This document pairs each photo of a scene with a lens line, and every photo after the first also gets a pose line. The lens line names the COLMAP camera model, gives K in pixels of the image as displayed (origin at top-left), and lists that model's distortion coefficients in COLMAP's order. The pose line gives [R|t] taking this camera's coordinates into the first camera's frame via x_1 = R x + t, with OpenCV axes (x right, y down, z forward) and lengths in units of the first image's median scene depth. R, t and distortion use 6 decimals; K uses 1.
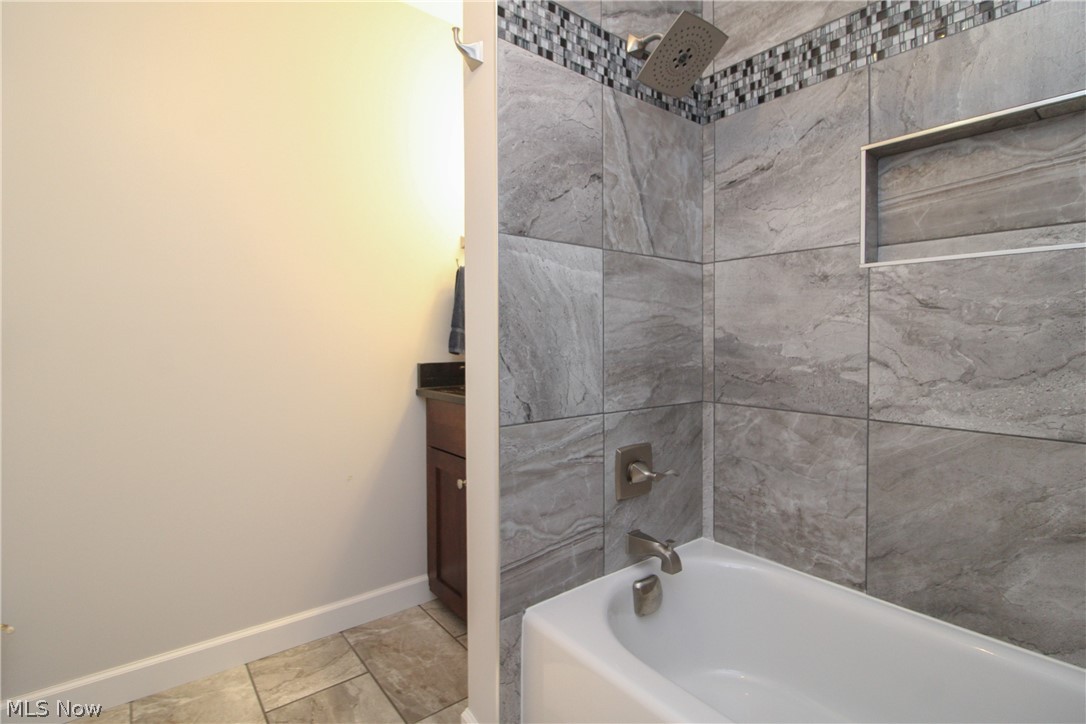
lens RADIAL K [[509.5, 0, 548.5], [0, 509.5, 343.6], [0, 0, 1]] dist [0.000299, -0.013803]
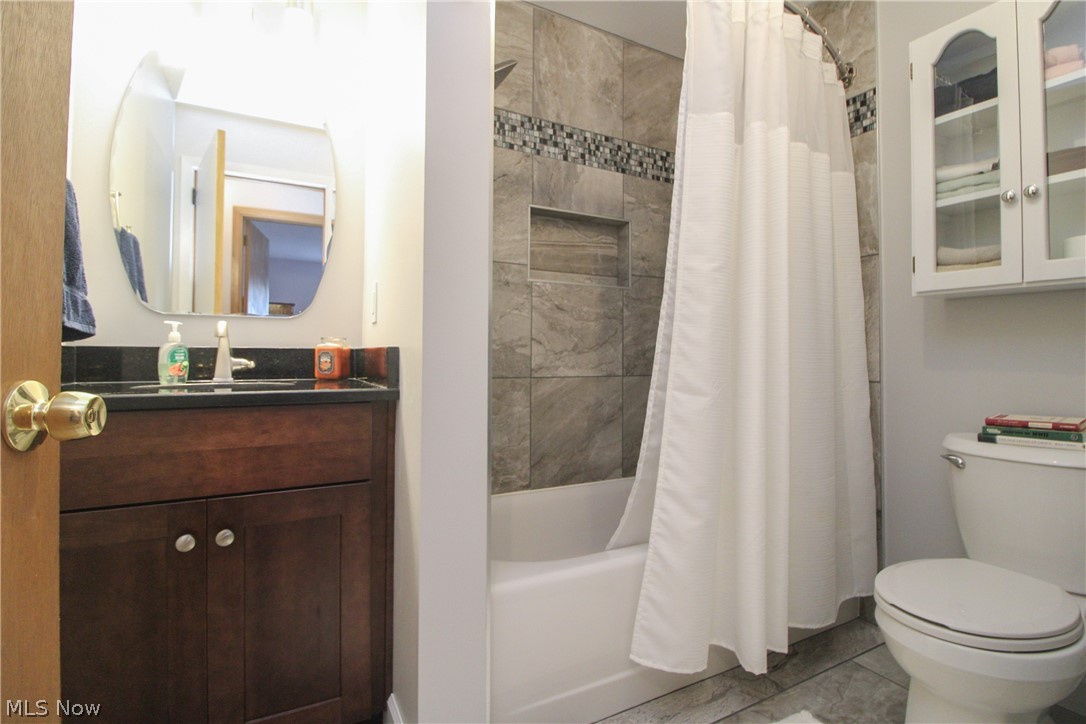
lens RADIAL K [[509.5, 0, 548.5], [0, 509.5, 343.6], [0, 0, 1]] dist [0.000299, -0.013803]
pose [[0.195958, 0.020105, 0.980406, -0.930454], [0.001985, 0.999780, -0.020899, 0.078898], [-0.980610, 0.006042, 0.195874, 0.651272]]
